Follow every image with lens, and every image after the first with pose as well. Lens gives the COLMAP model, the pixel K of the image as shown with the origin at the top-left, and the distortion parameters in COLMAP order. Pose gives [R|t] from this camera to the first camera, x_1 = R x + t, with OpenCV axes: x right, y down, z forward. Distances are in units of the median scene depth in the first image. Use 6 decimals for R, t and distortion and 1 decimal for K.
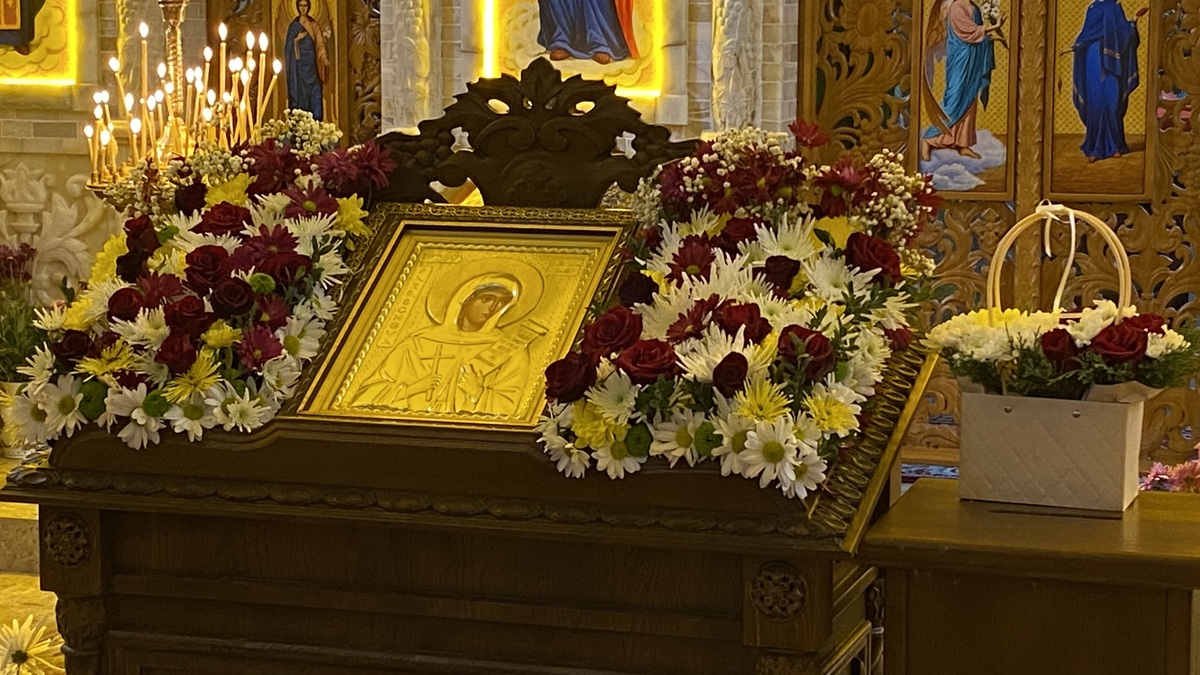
lens RADIAL K [[2438.1, 0, 593.6], [0, 2438.1, 332.6], [0, 0, 1]] dist [0.155031, 0.000000]
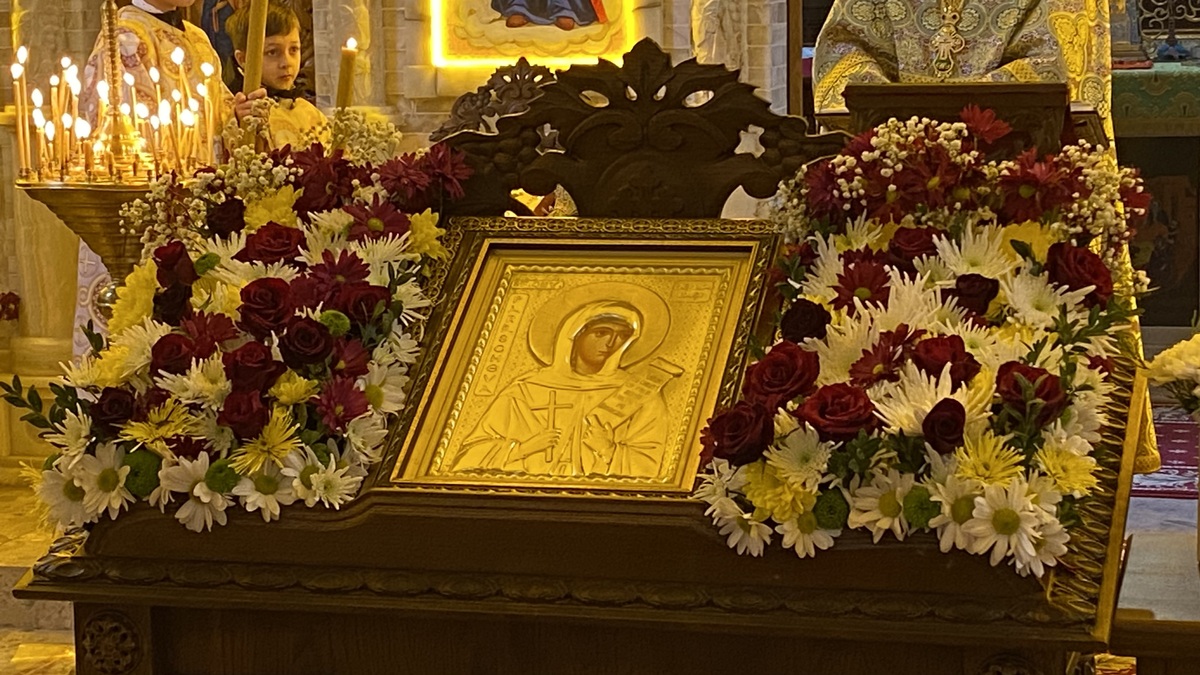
lens RADIAL K [[2683.8, 0, 606.8], [0, 2683.8, 342.2], [0, 0, 1]] dist [0.178852, 0.000000]
pose [[0.999052, -0.028016, 0.033327, -0.072990], [0.027749, 0.999579, 0.008435, -0.018352], [-0.033549, -0.007502, 0.999409, 0.089126]]
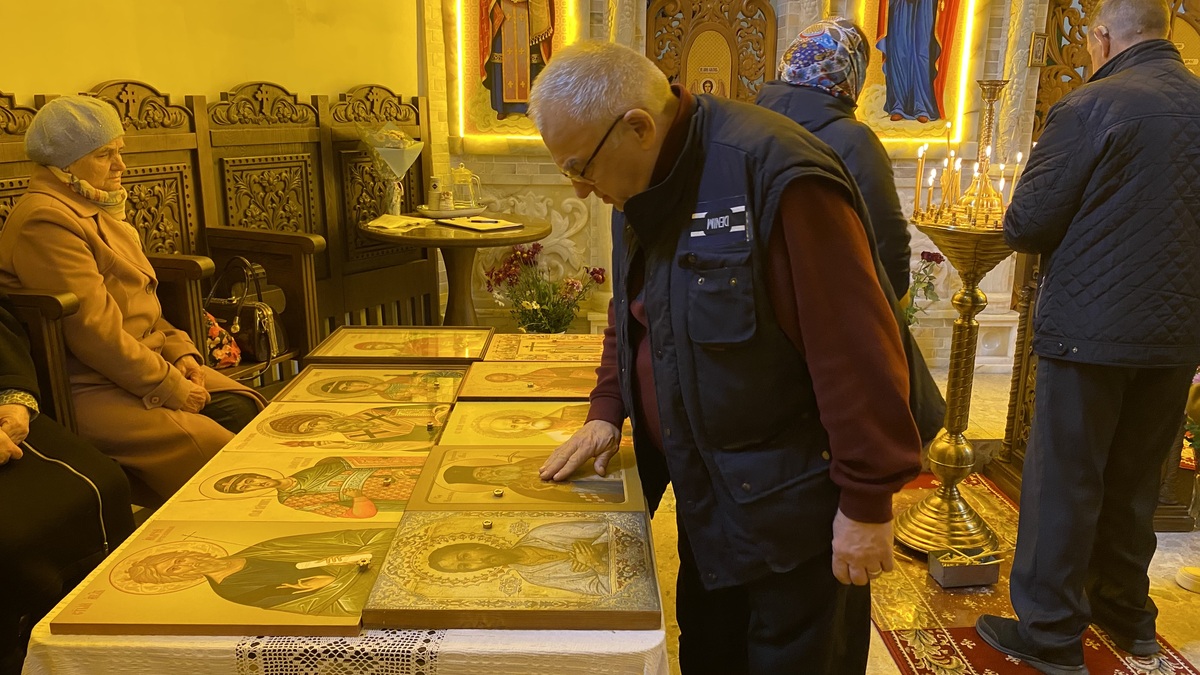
lens RADIAL K [[907.9, 0, 602.0], [0, 907.9, 344.6], [0, 0, 1]] dist [0.015299, -0.027772]
pose [[0.926925, -0.097654, 0.362317, -1.862110], [0.042591, 0.986684, 0.156976, -0.282007], [-0.372821, -0.130073, 0.918741, 2.041911]]
